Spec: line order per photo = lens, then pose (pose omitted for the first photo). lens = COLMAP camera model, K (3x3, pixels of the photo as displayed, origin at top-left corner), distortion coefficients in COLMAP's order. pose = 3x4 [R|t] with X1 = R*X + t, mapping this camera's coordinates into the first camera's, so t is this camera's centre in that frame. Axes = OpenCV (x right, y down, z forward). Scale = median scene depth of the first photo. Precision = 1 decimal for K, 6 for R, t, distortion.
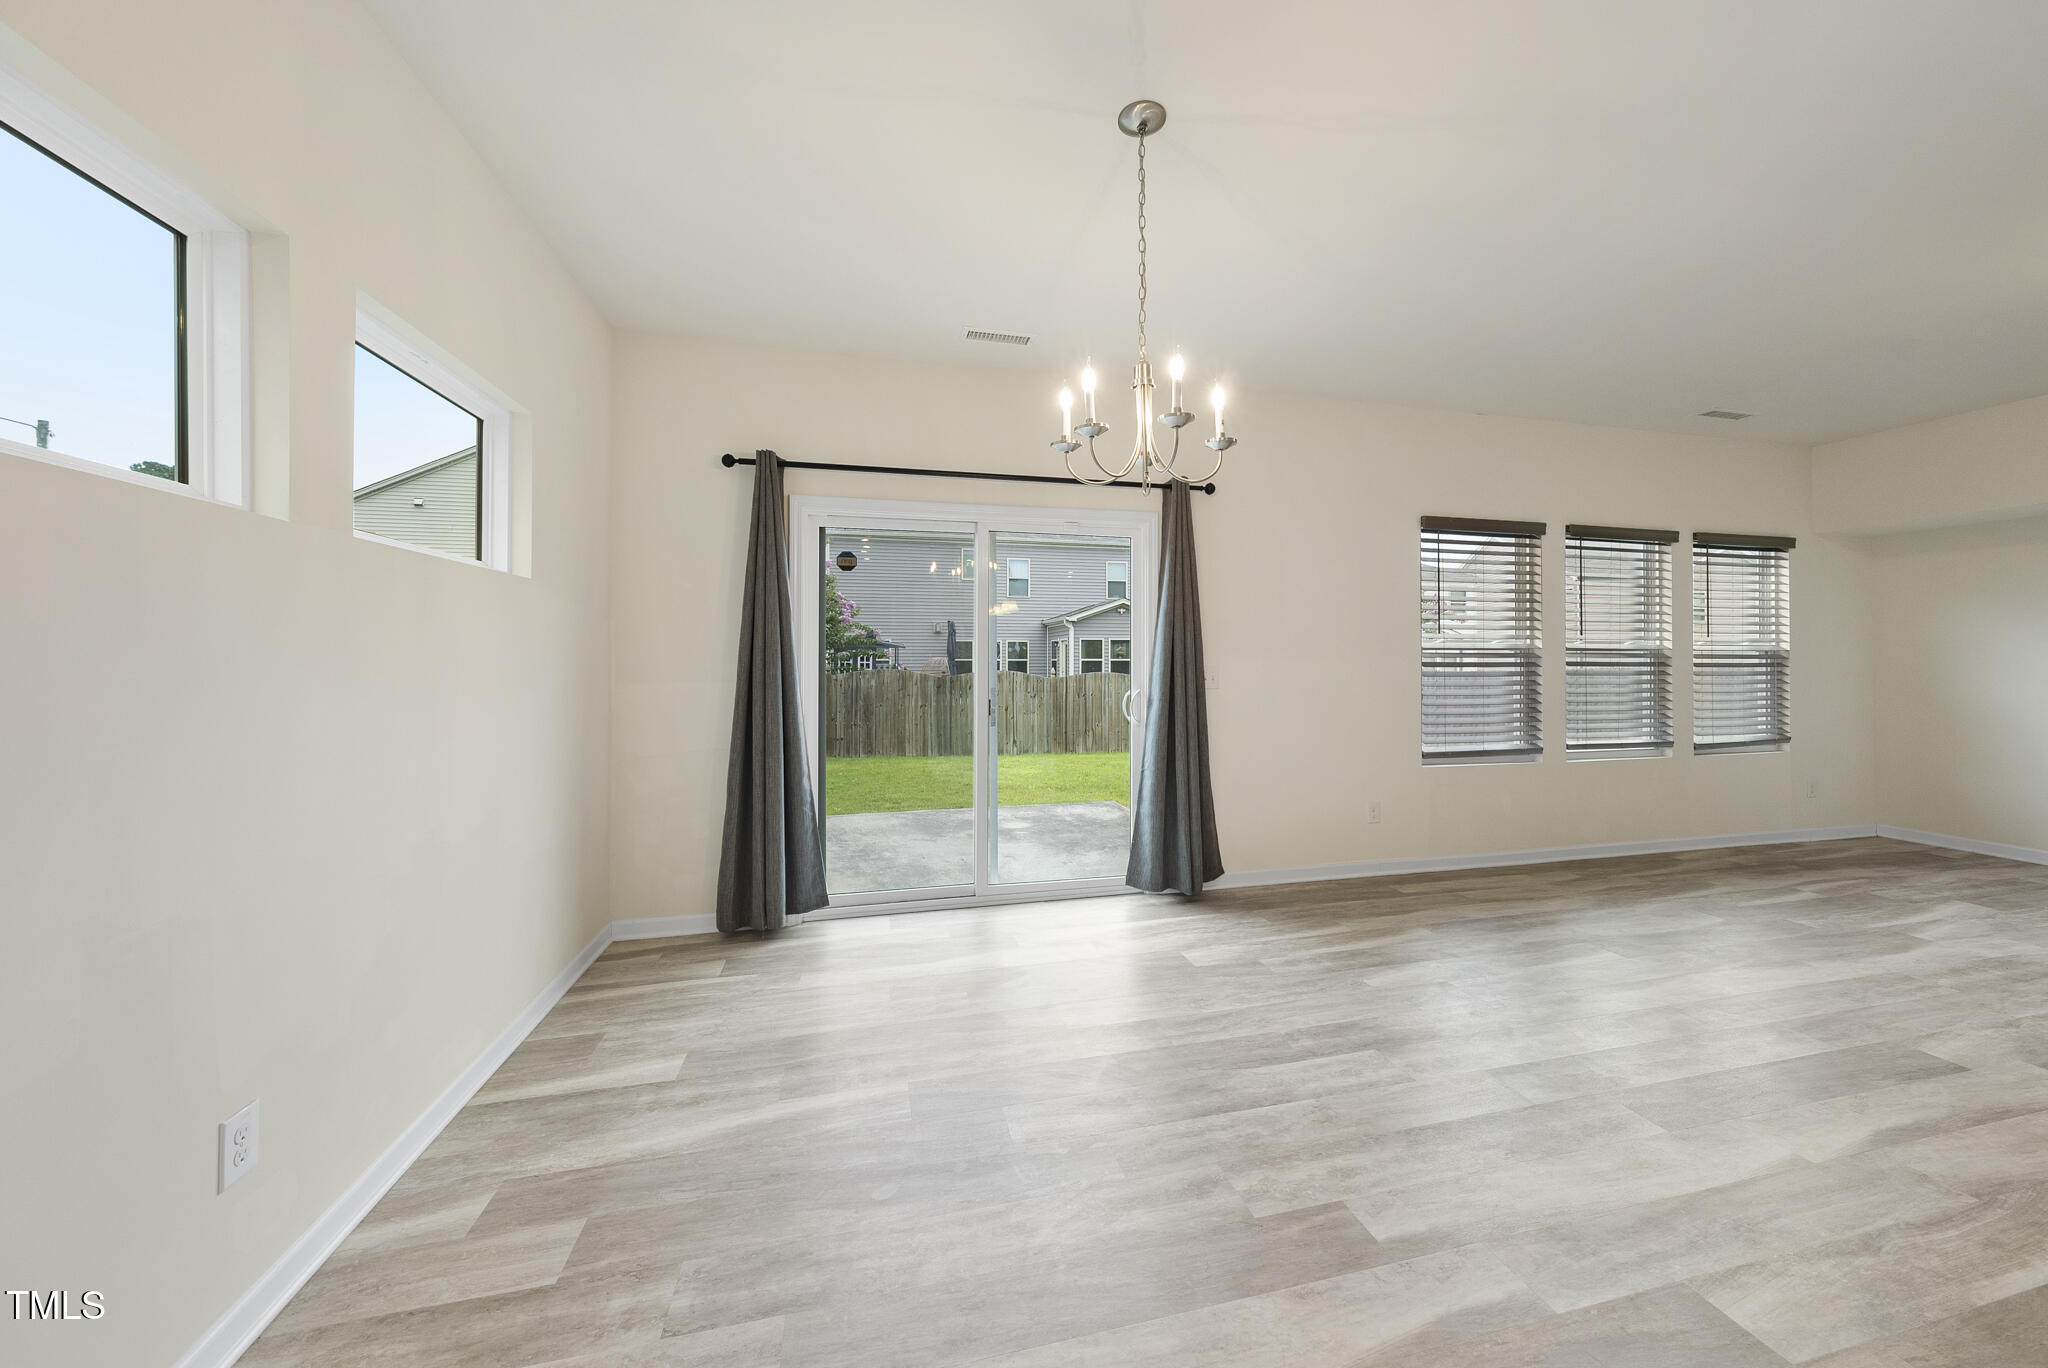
lens RADIAL K [[718.7, 0, 1022.2], [0, 718.7, 661.5], [0, 0, 1]] dist [-0.000614, -0.000112]
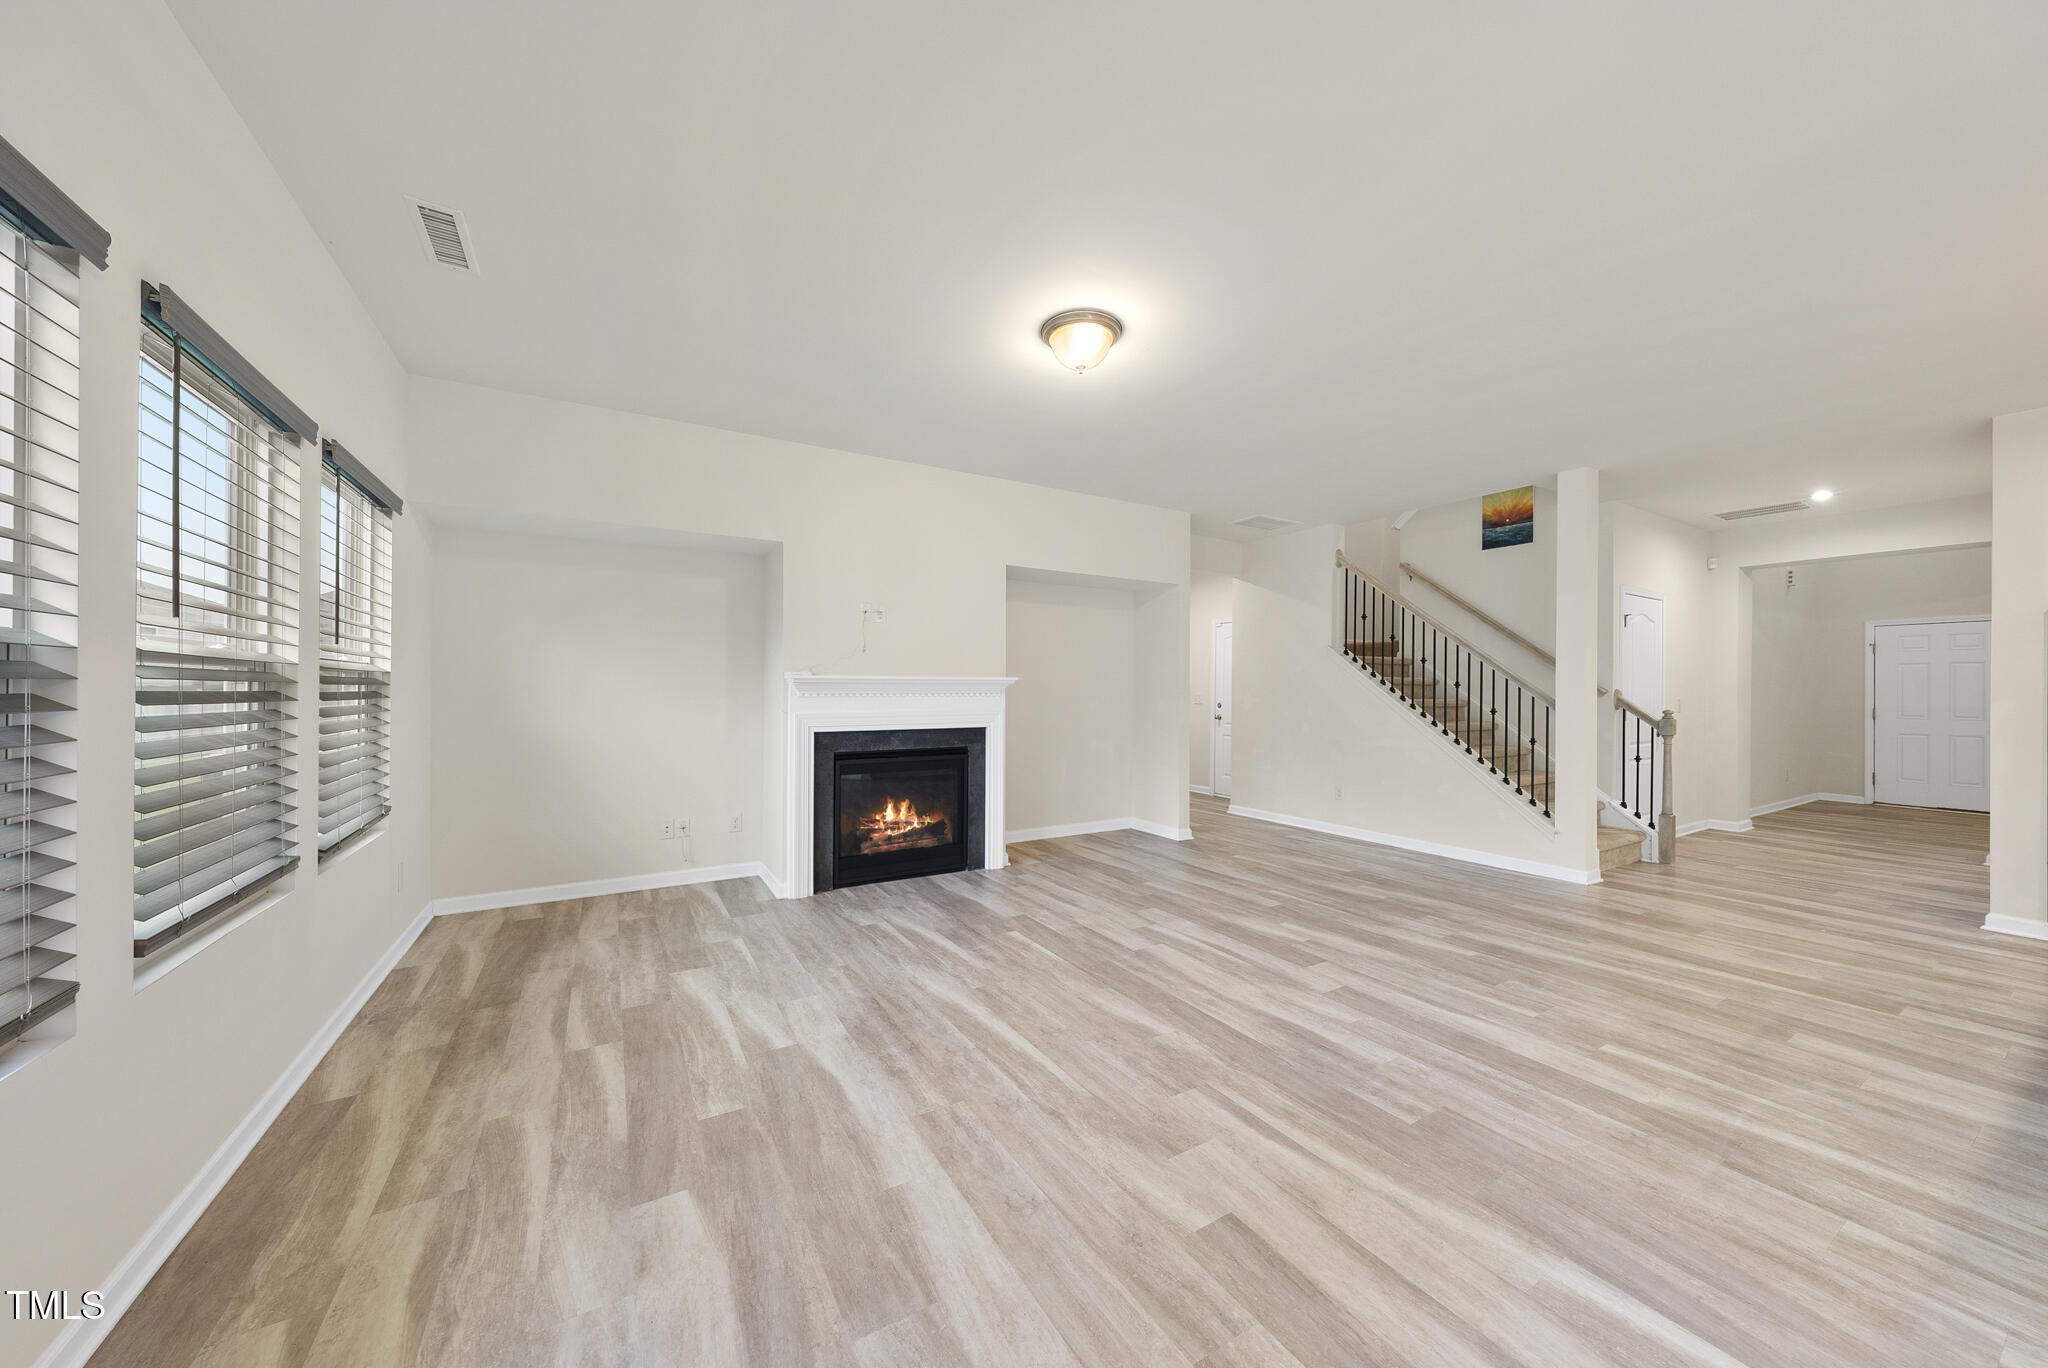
lens RADIAL K [[710.0, 0, 1024.0], [0, 710.0, 684.0], [0, 0, 1]] dist [-0.001922, -0.000075]
pose [[-0.306659, 0.005344, 0.951804, 0.348733], [-0.000463, 0.999983, -0.005764, -0.001238], [-0.951819, -0.002208, -0.306652, 0.777082]]
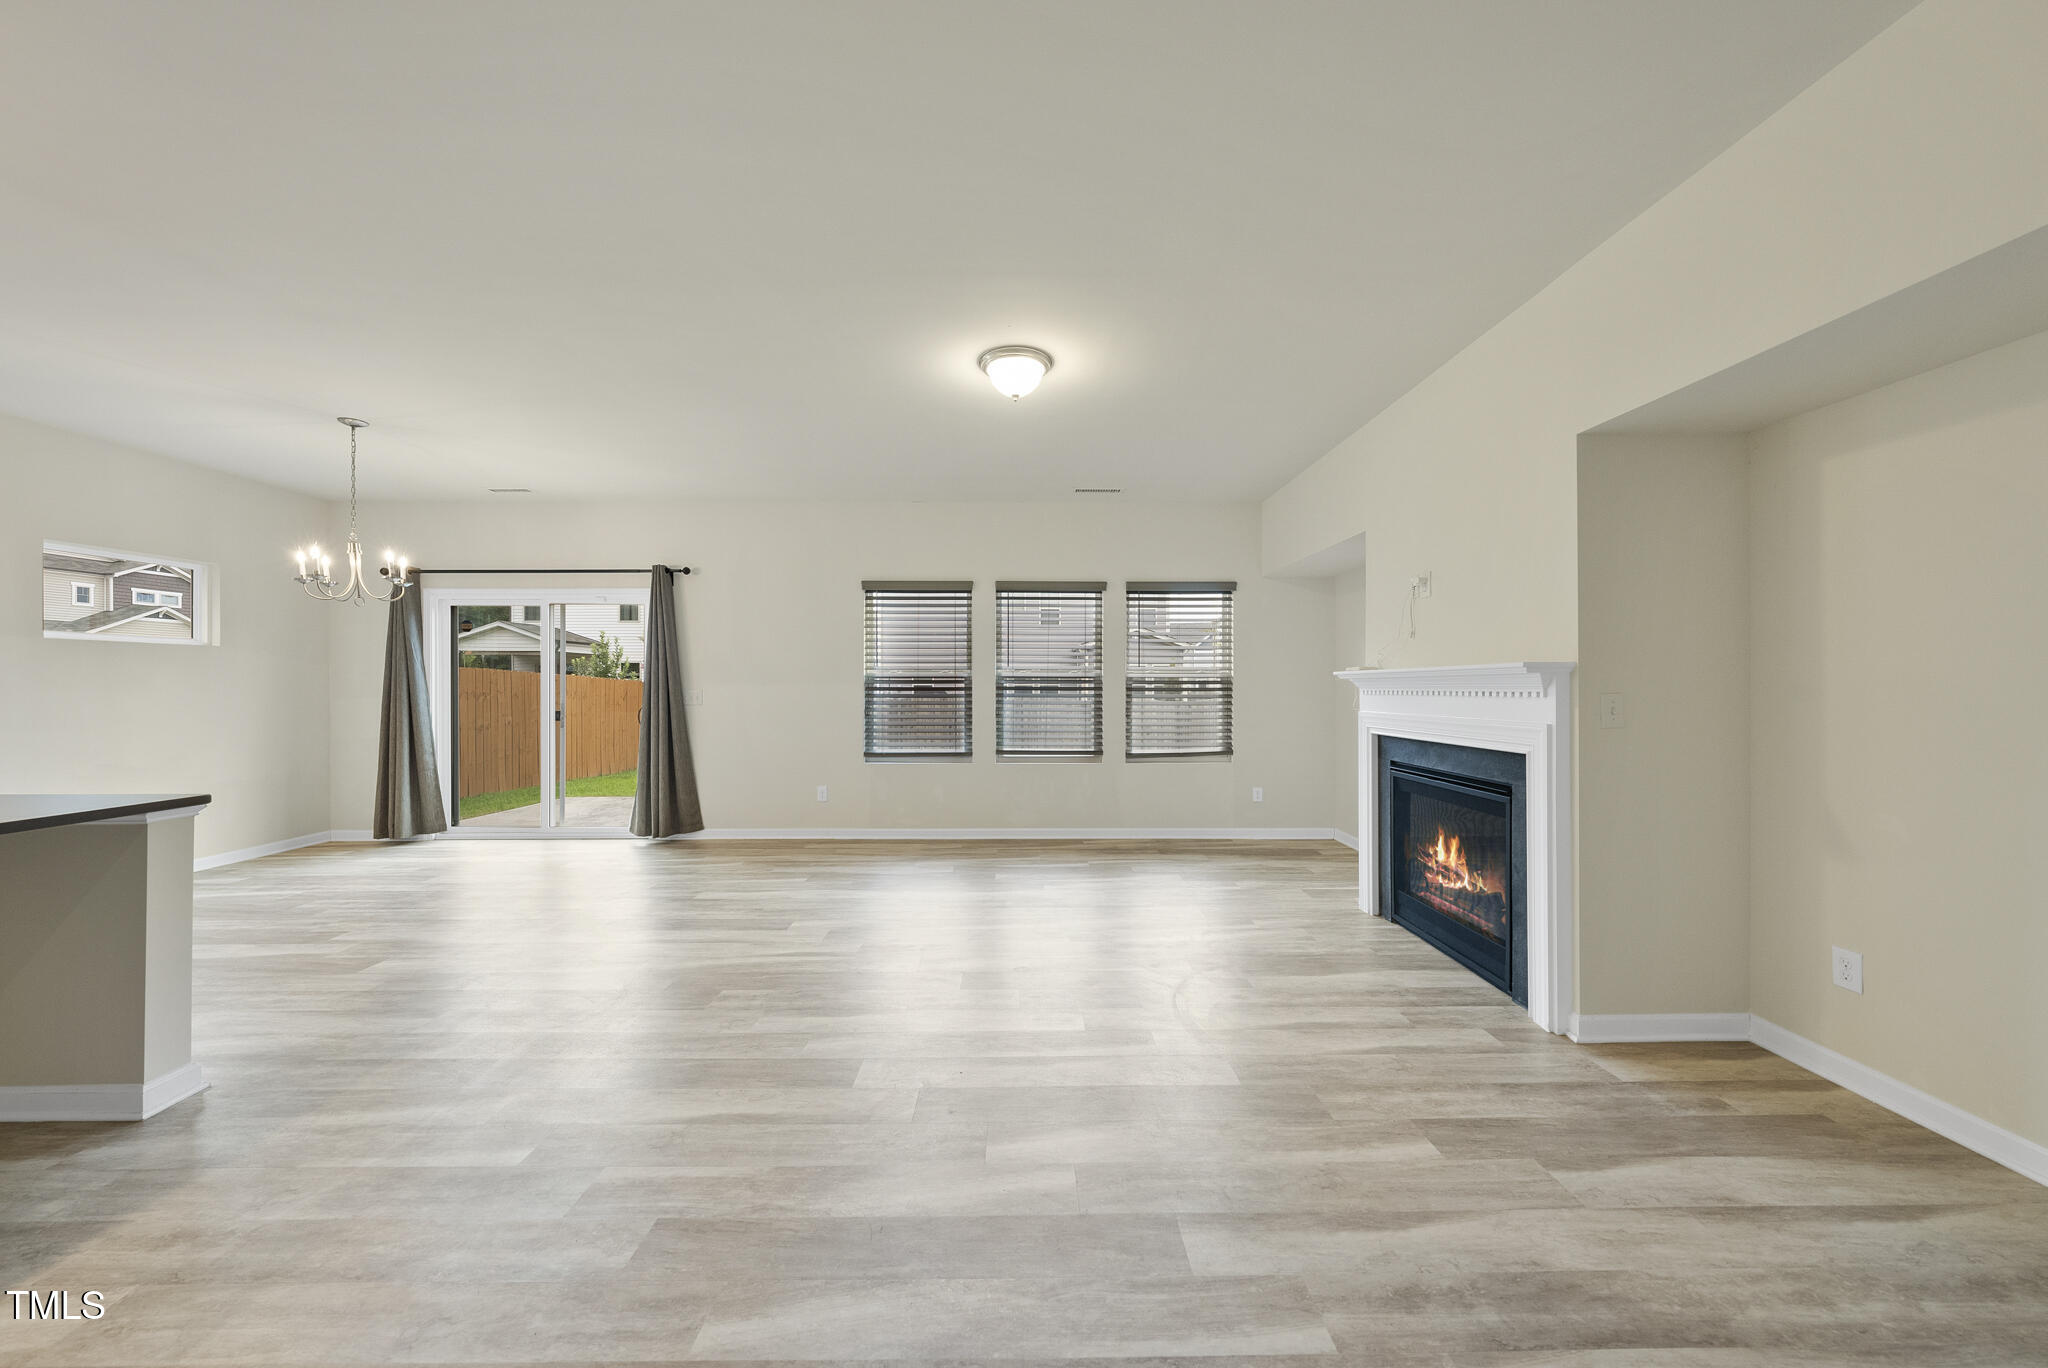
lens RADIAL K [[710.0, 0, 1024.0], [0, 710.0, 684.0], [0, 0, 1]] dist [-0.001922, -0.000075]
pose [[0.973794, -0.001758, -0.227425, 1.195476], [0.000252, 0.999978, -0.006652, 0.004700], [0.227432, 0.006420, 0.973773, -0.259048]]
